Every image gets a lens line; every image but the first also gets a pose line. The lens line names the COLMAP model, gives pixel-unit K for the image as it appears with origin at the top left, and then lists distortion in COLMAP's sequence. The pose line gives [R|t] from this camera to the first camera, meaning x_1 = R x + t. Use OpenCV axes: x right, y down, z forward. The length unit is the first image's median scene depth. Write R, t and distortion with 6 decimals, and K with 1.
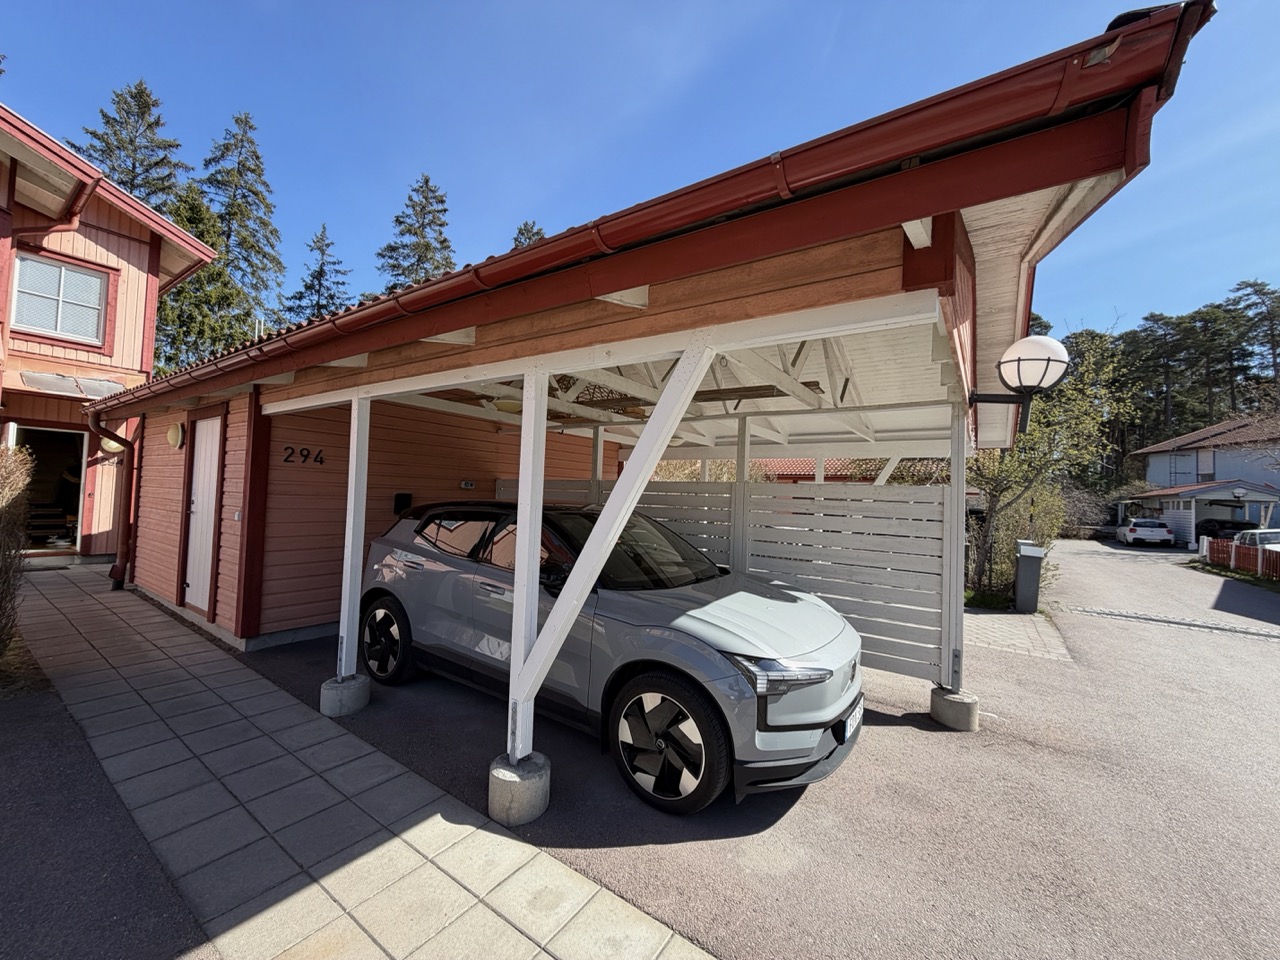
lens RADIAL K [[505.5, 0, 643.3], [0, 505.5, 481.6], [0, 0, 1]] dist [0.000071, -0.000378]
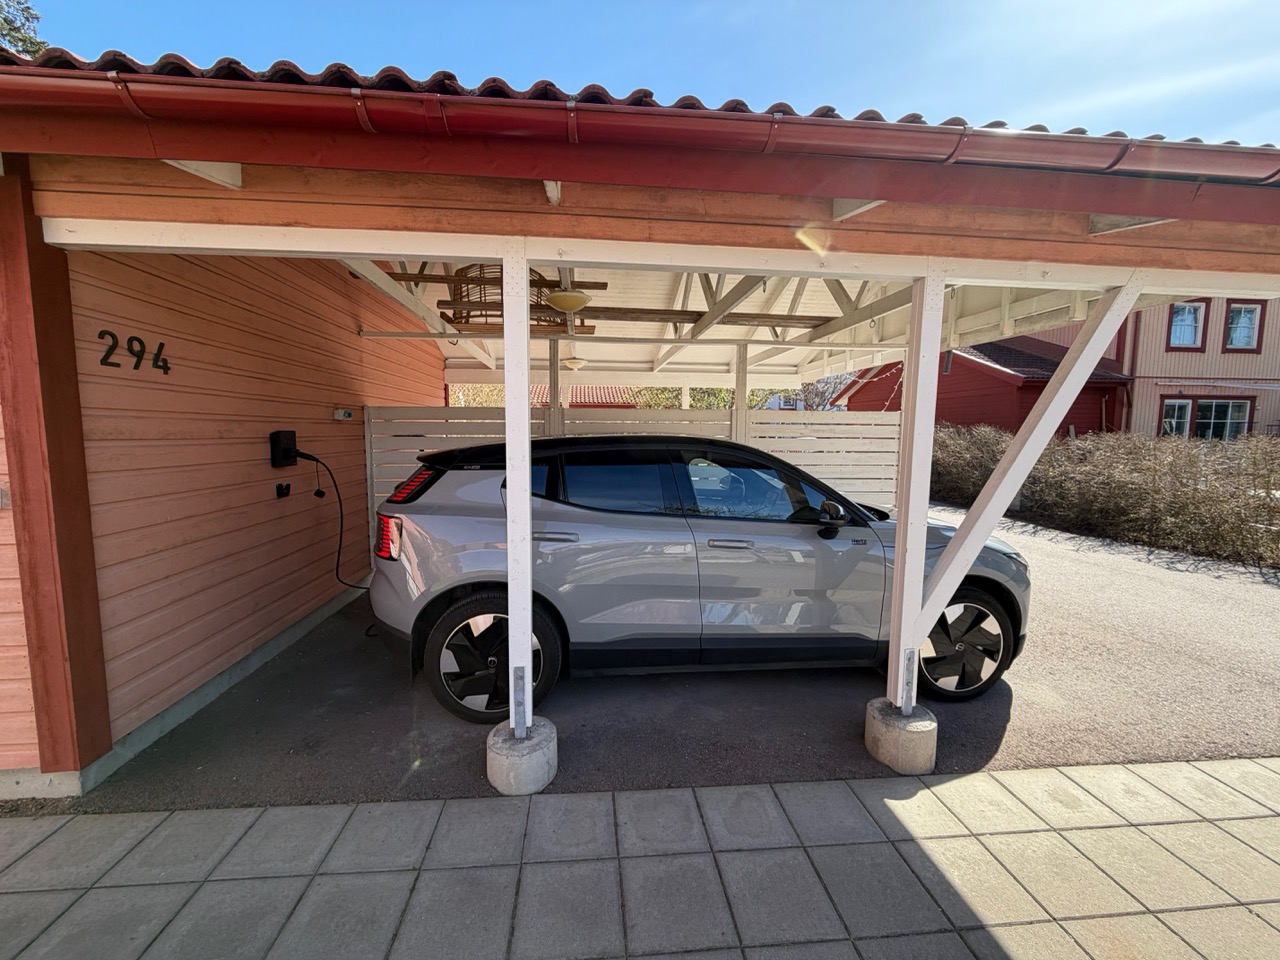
lens RADIAL K [[505.5, 0, 635.7], [0, 505.5, 478.1], [0, 0, 1]] dist [0.000071, -0.000378]
pose [[0.764191, -0.089258, 0.638784, -0.136386], [0.003361, 0.990916, 0.134441, 0.000214], [-0.644981, -0.100592, 0.757549, 0.075639]]
